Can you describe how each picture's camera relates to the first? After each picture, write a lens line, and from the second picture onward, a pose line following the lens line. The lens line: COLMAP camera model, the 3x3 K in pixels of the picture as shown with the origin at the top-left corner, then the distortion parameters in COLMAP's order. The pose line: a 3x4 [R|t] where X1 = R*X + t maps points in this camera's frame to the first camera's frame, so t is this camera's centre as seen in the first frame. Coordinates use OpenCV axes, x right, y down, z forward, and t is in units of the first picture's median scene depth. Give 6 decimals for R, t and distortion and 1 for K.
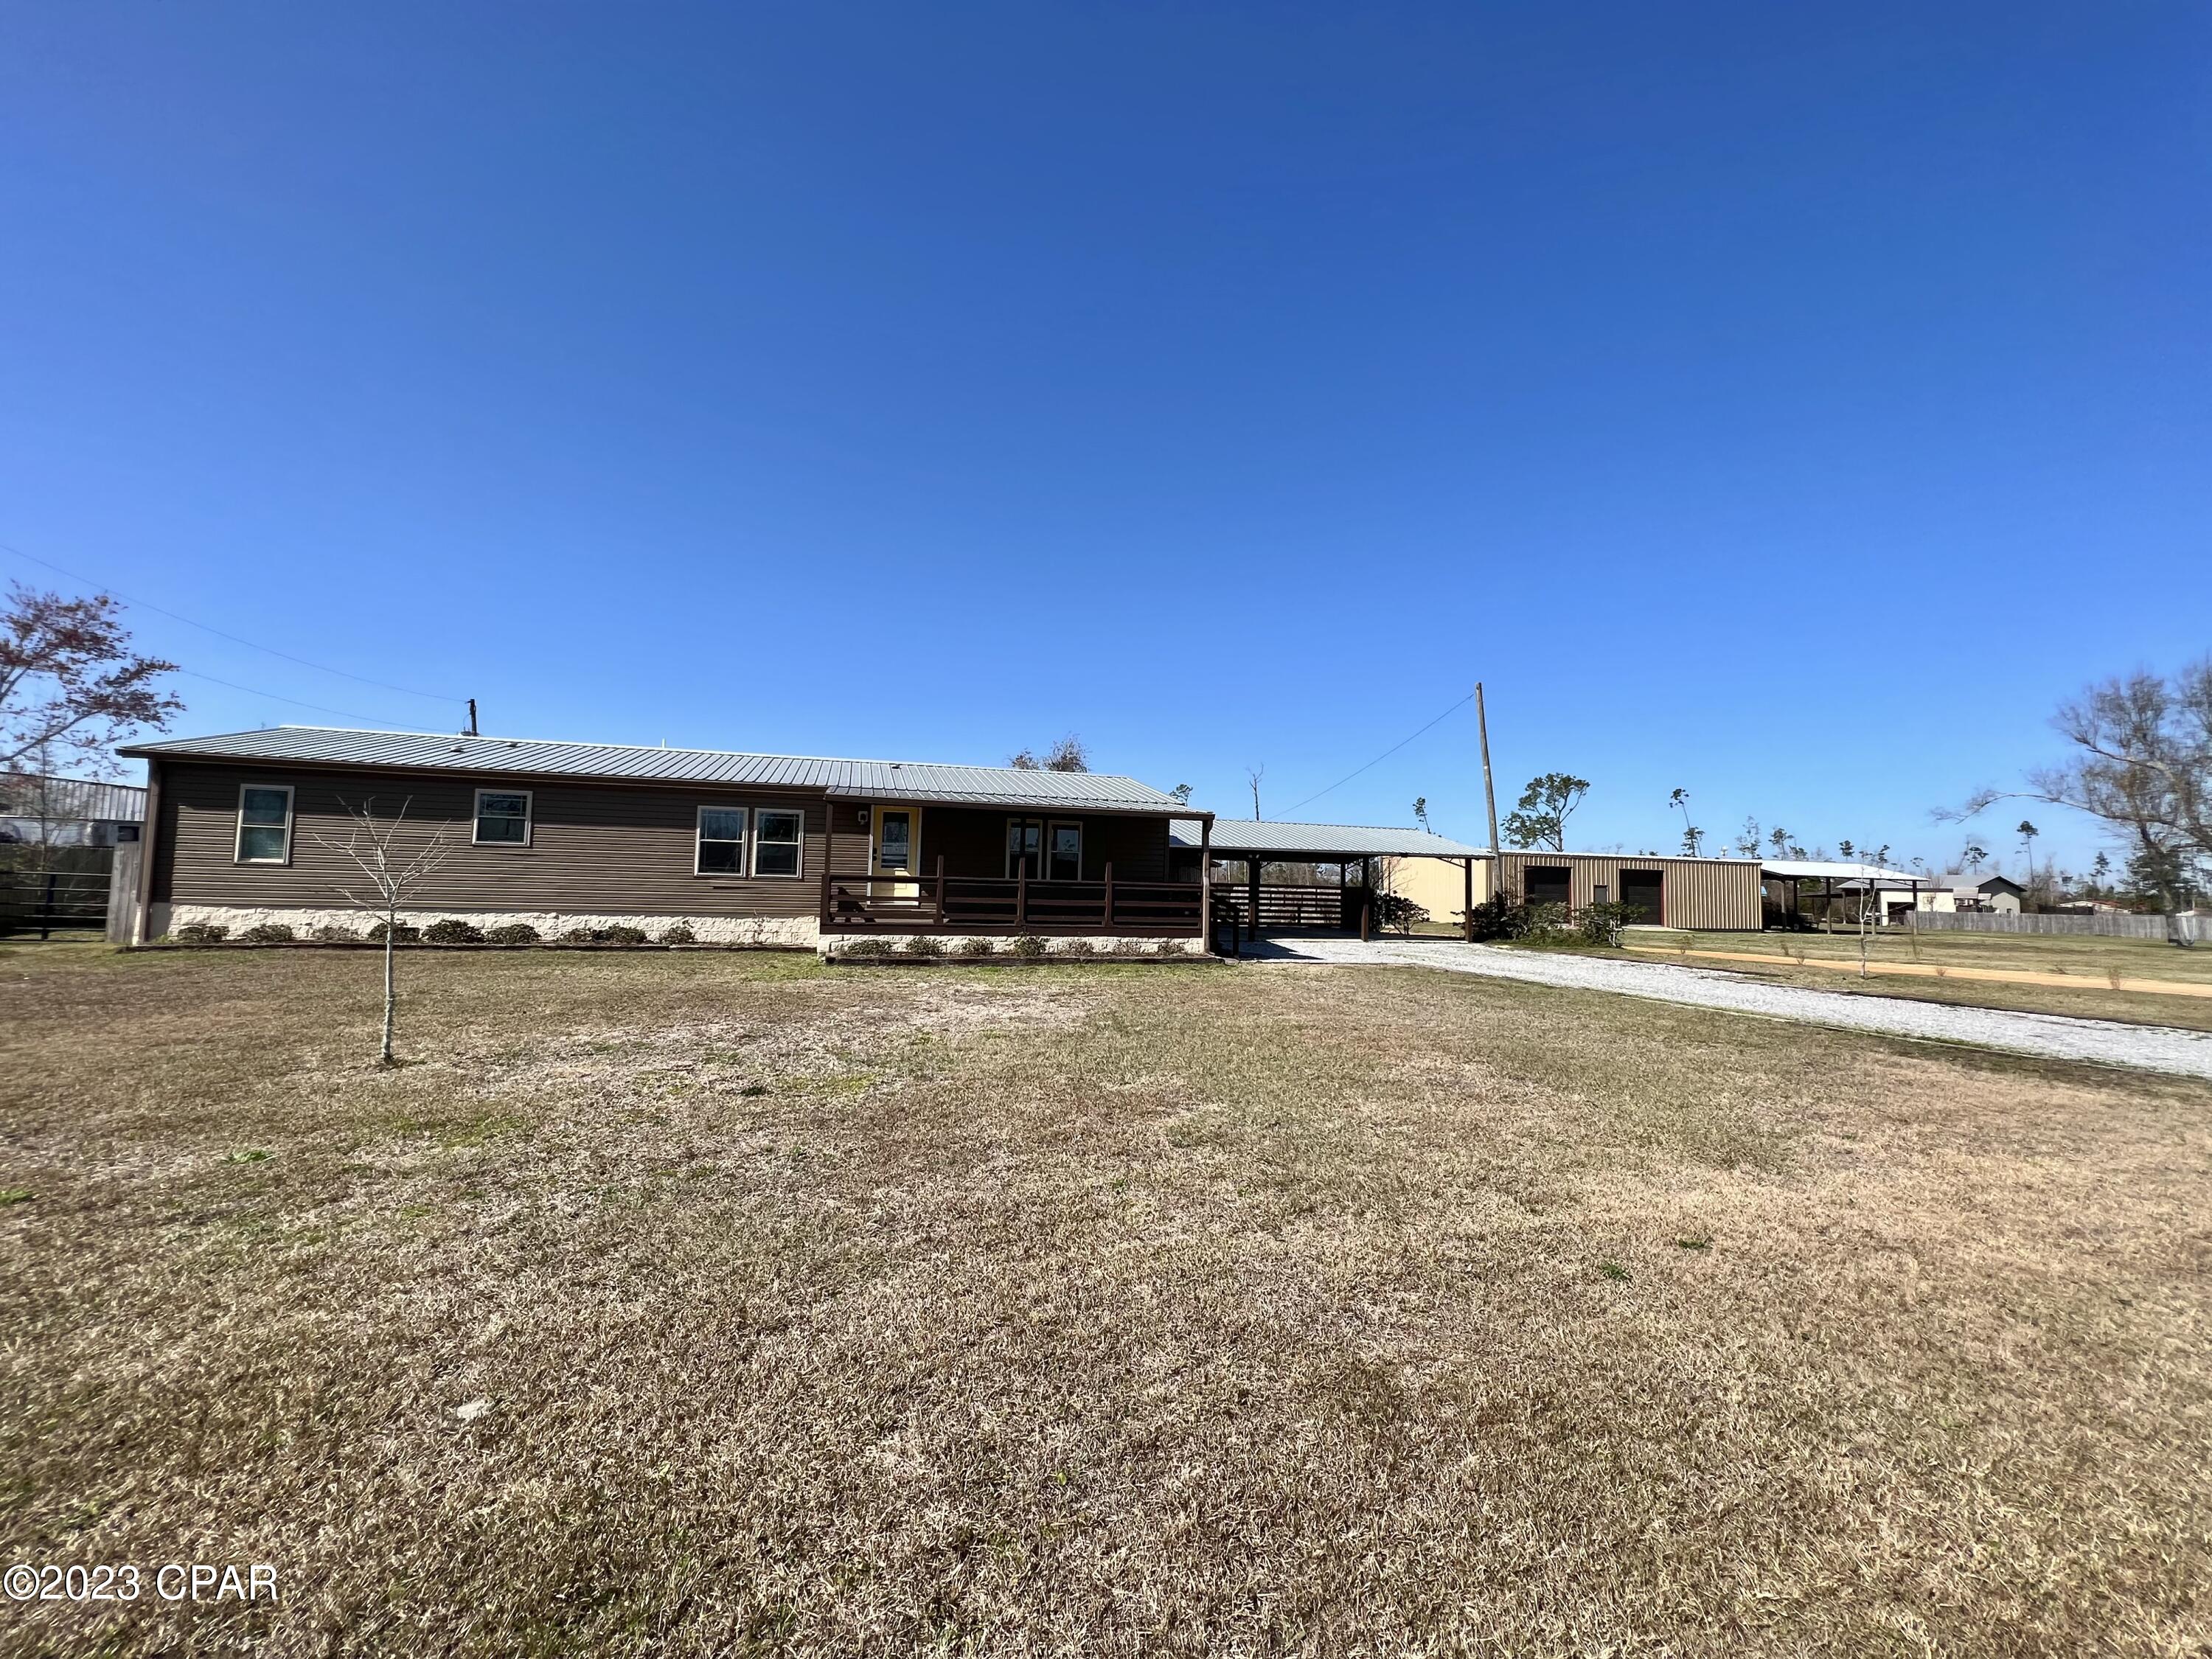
lens RADIAL K [[885.3, 0, 1105.0], [0, 885.3, 817.7], [0, 0, 1]] dist [0.001343, 0.000576]
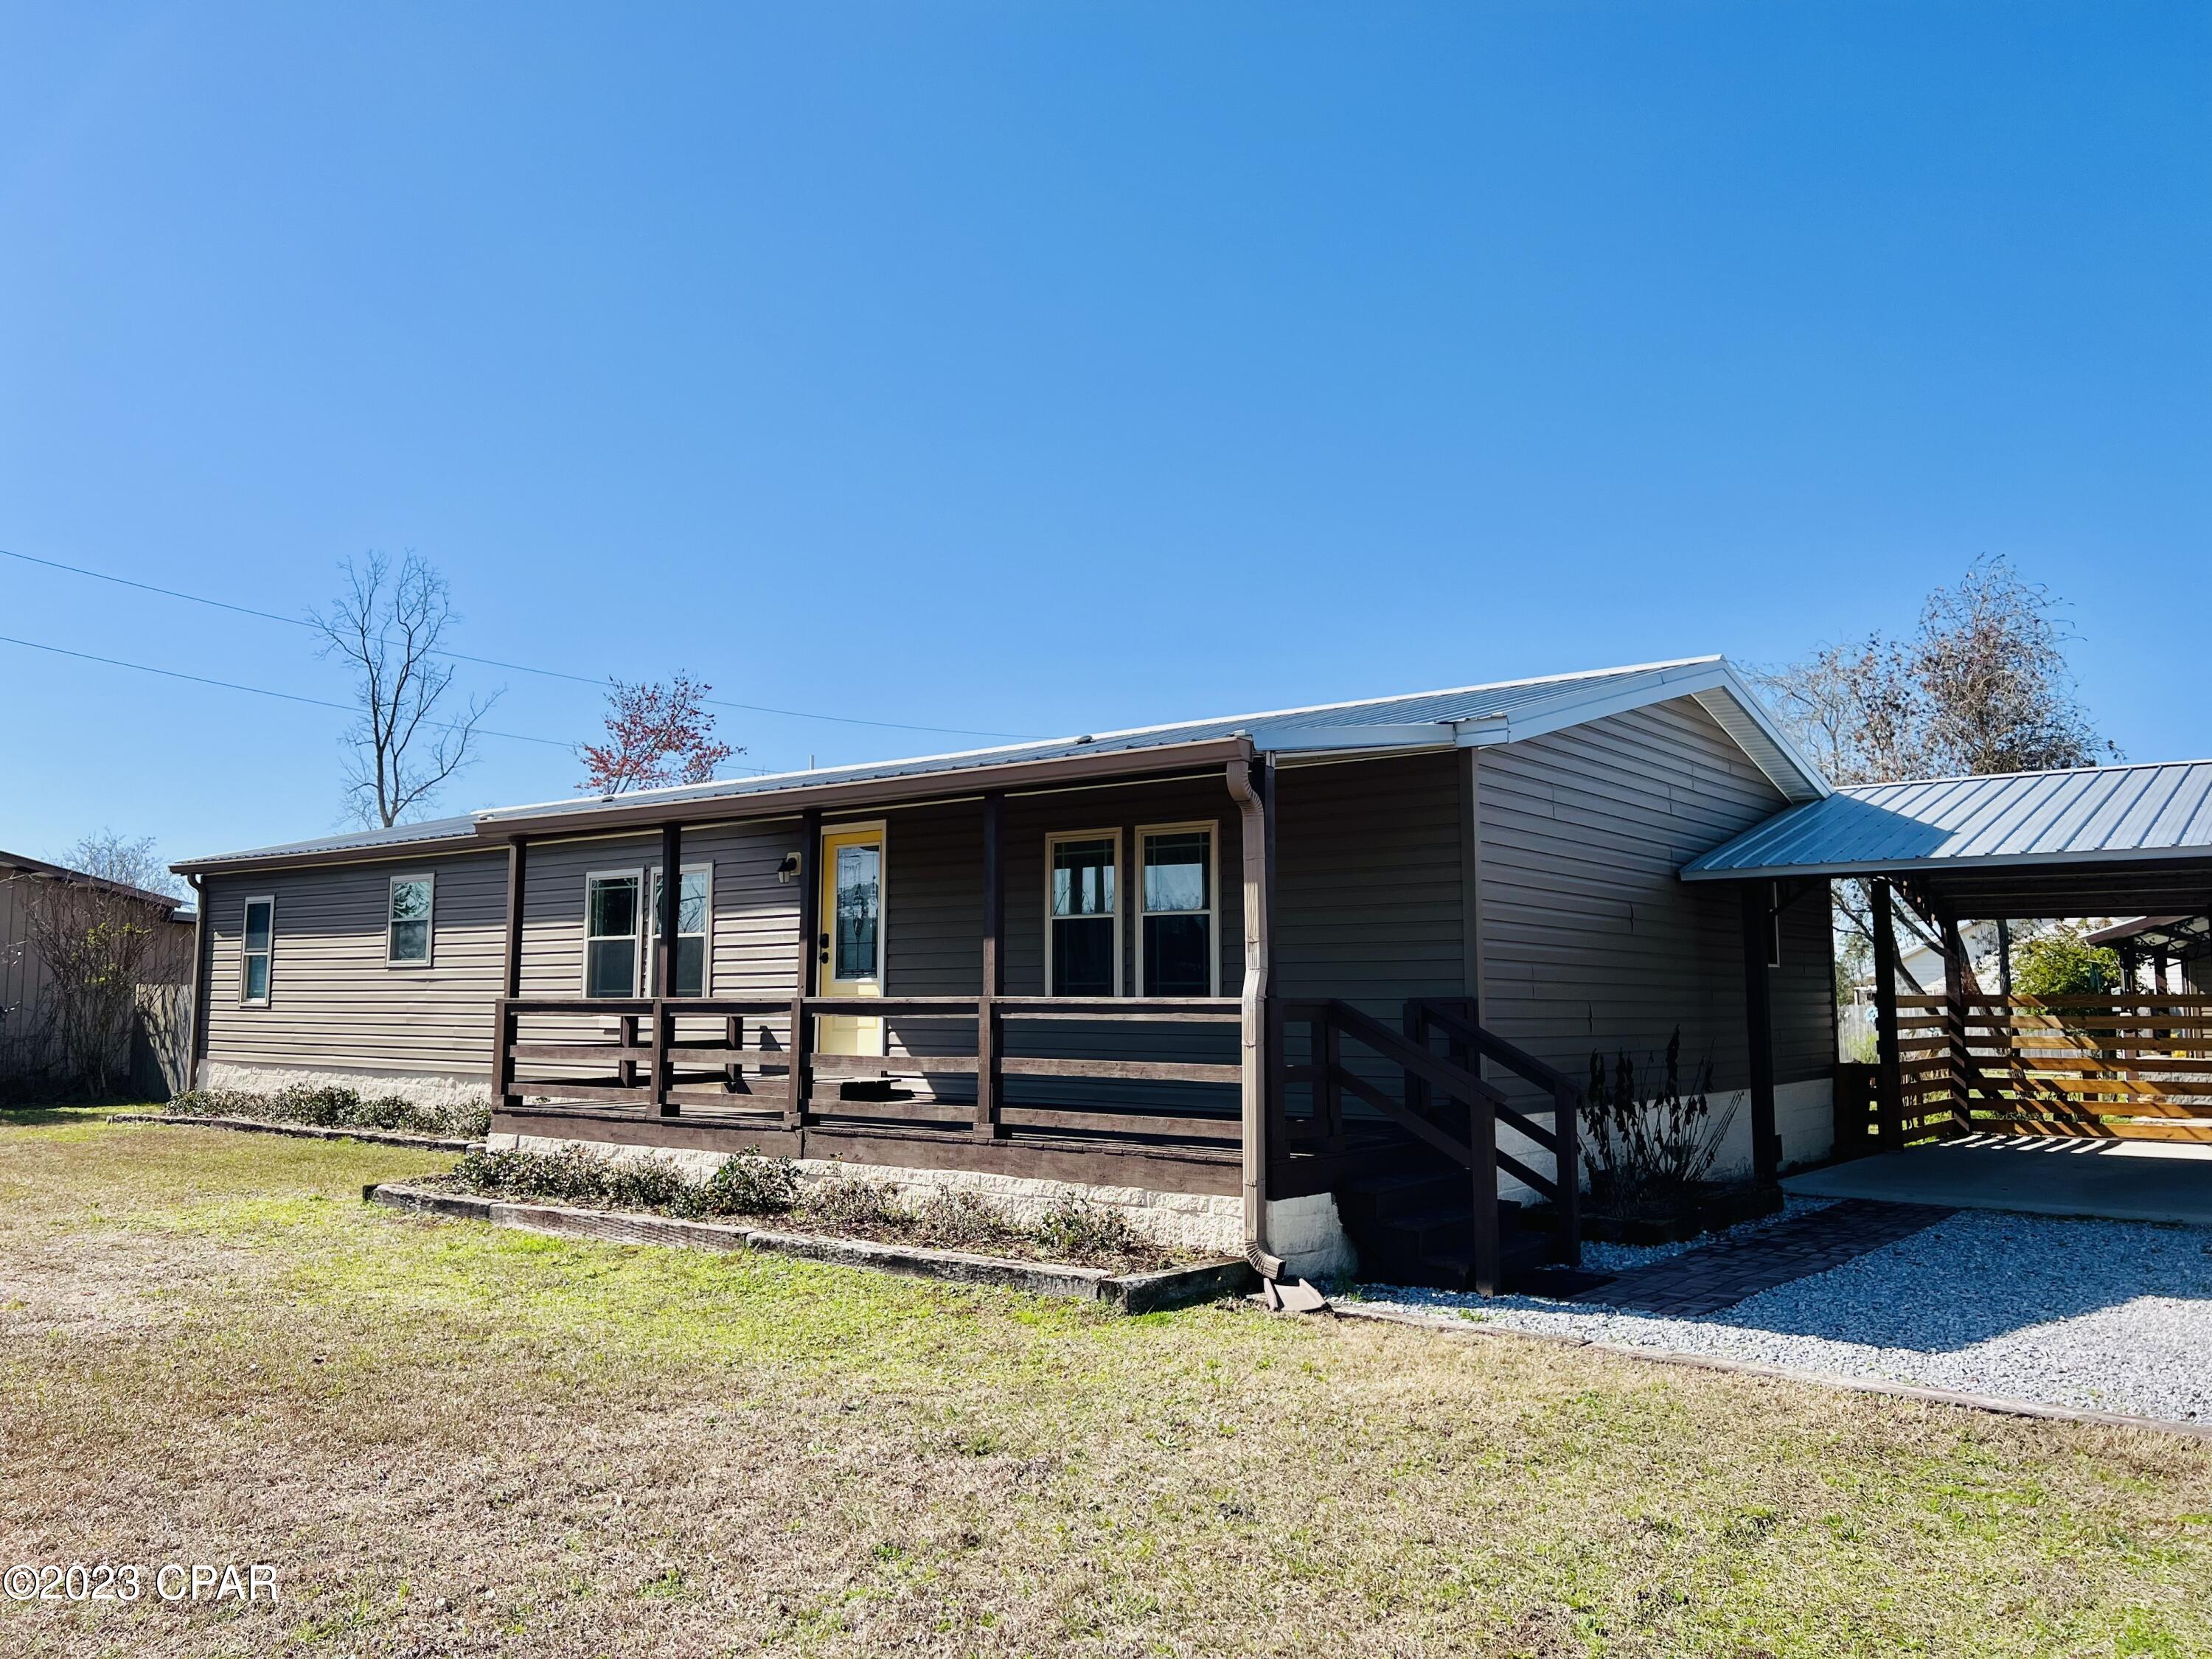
lens RADIAL K [[1689.9, 0, 1106.0], [0, 1689.9, 829.5], [0, 0, 1]] dist [0.005540, -0.004086]
pose [[0.573915, -0.108915, -0.811639, 0.250895], [0.074767, 0.993946, -0.080511, 0.030755], [0.815494, -0.014477, 0.578584, 0.326579]]
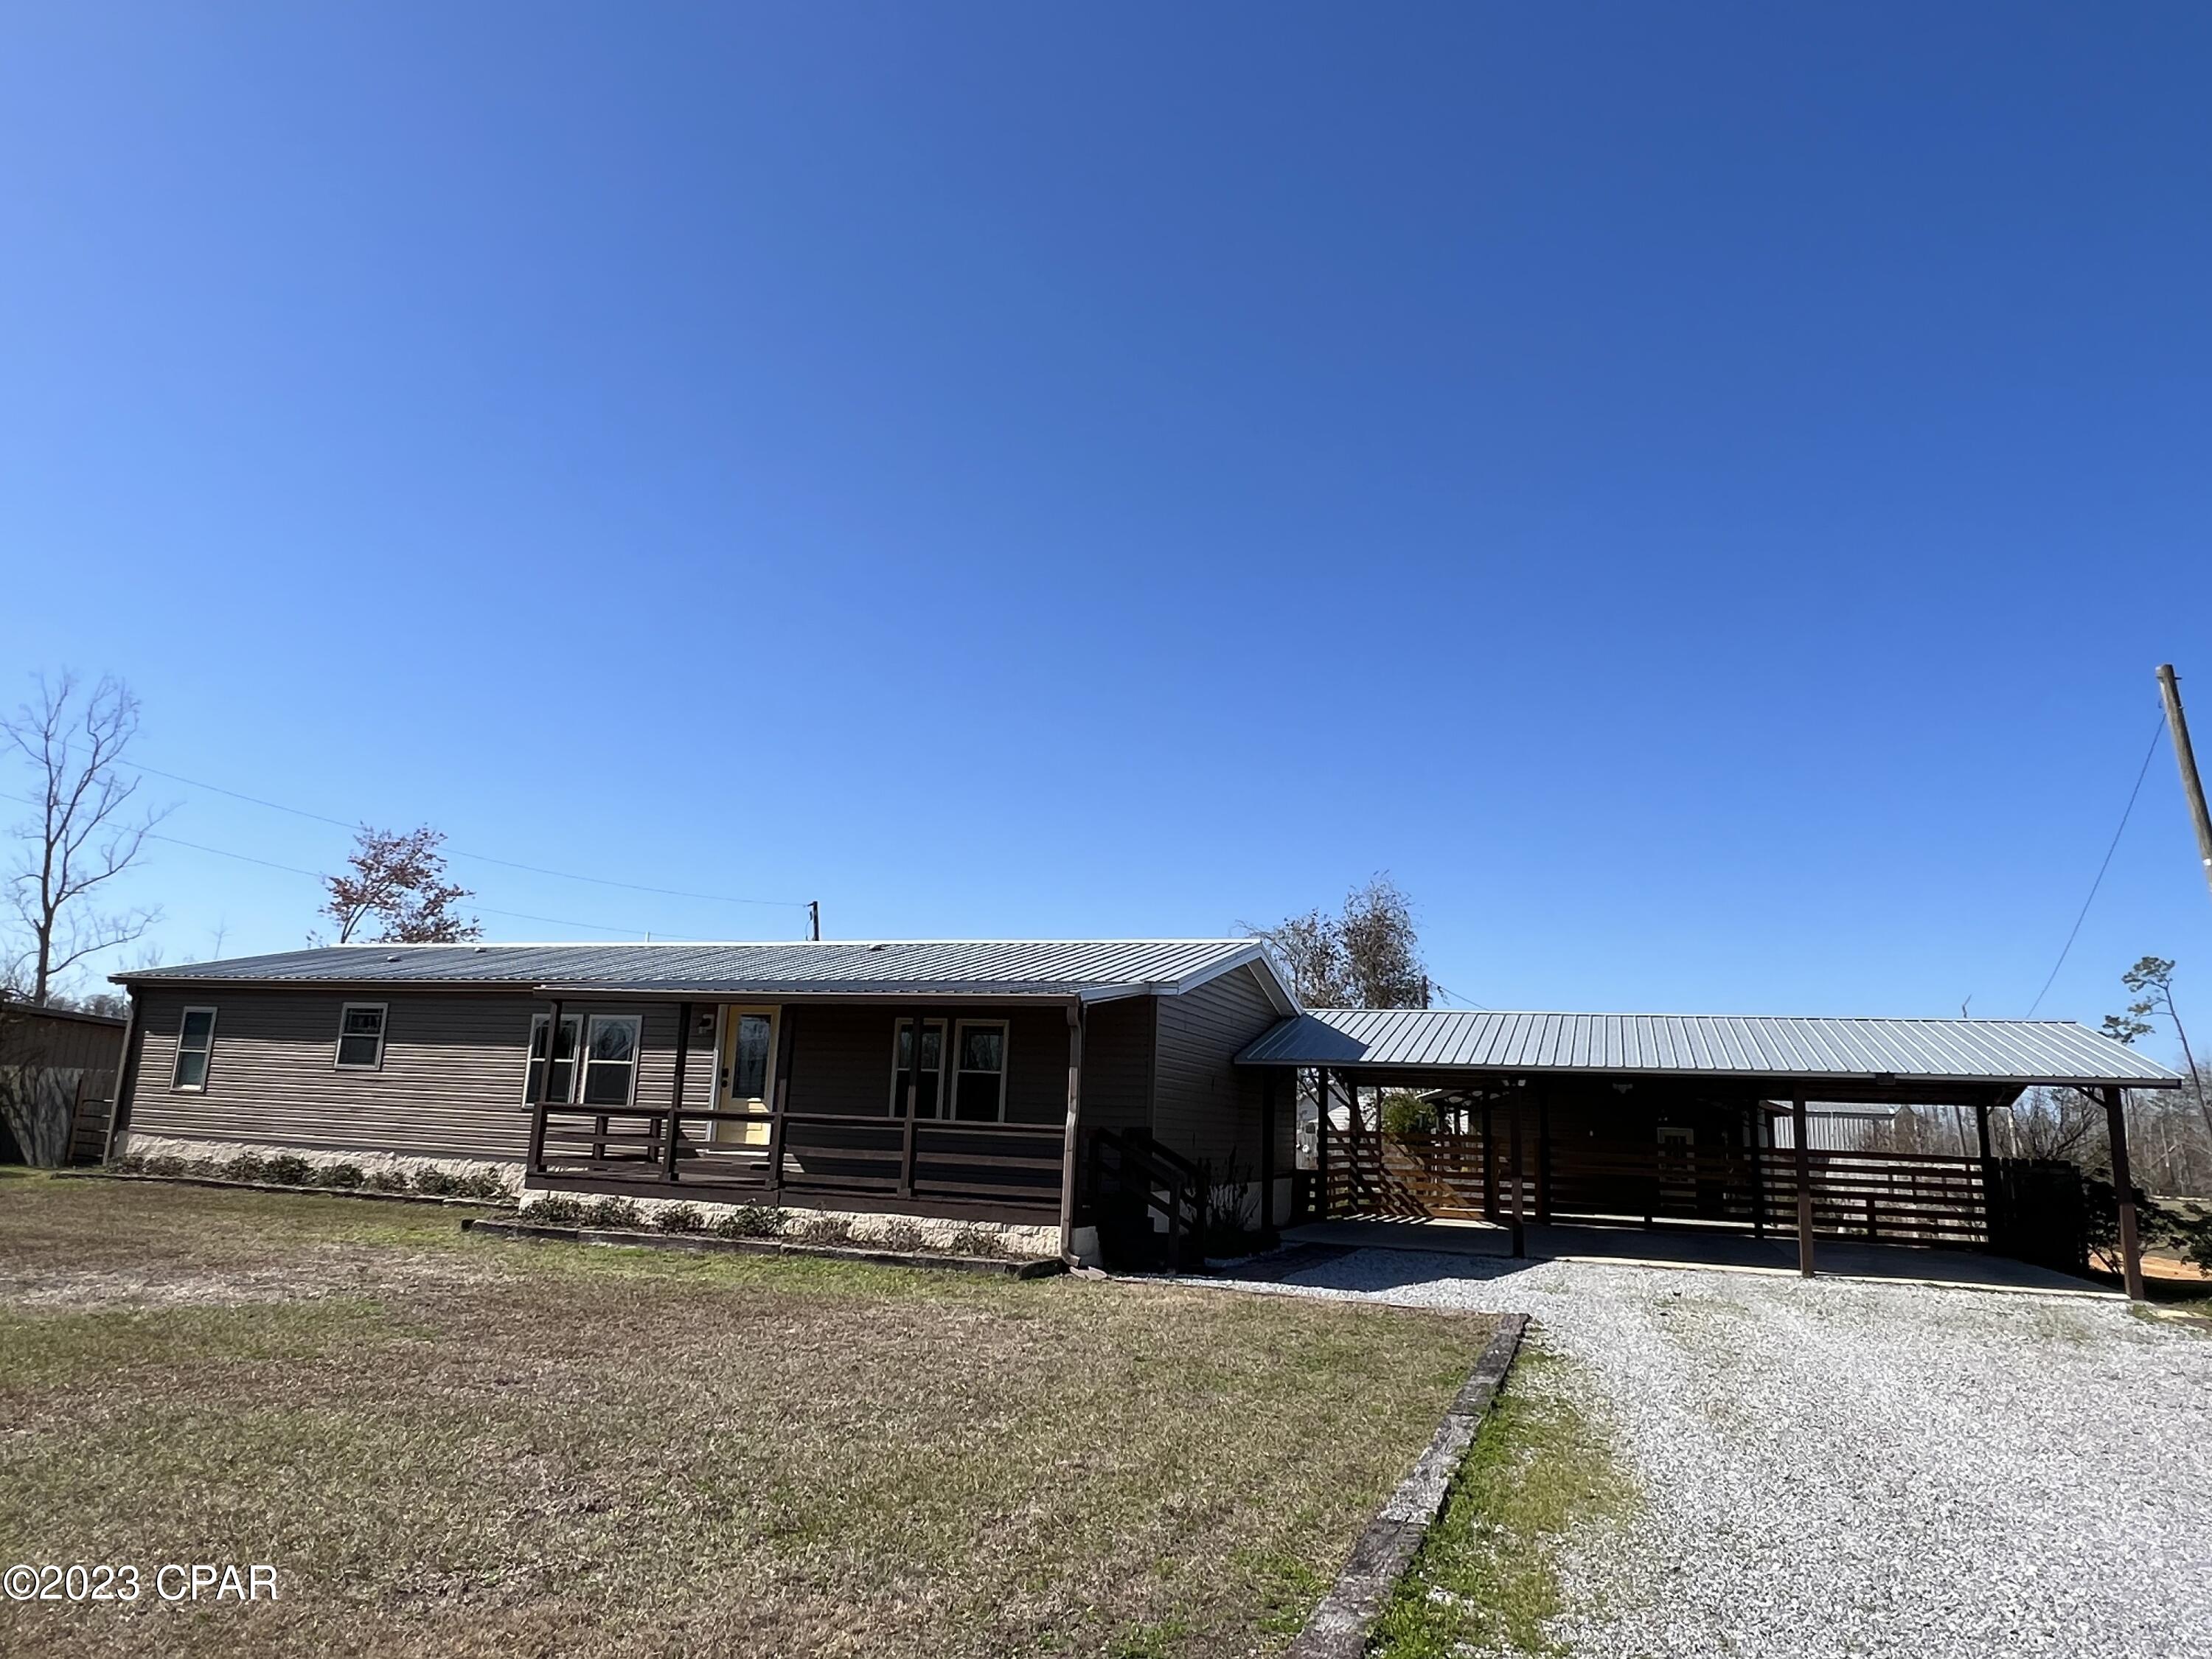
lens RADIAL K [[1423.6, 0, 1144.5], [0, 1423.6, 791.2], [0, 0, 1]] dist [-0.066461, 0.051483]
pose [[0.818125, -0.128155, -0.560578, 0.326470], [0.027734, 0.982509, -0.184137, 0.017153], [0.574371, 0.135099, 0.807370, 0.143968]]
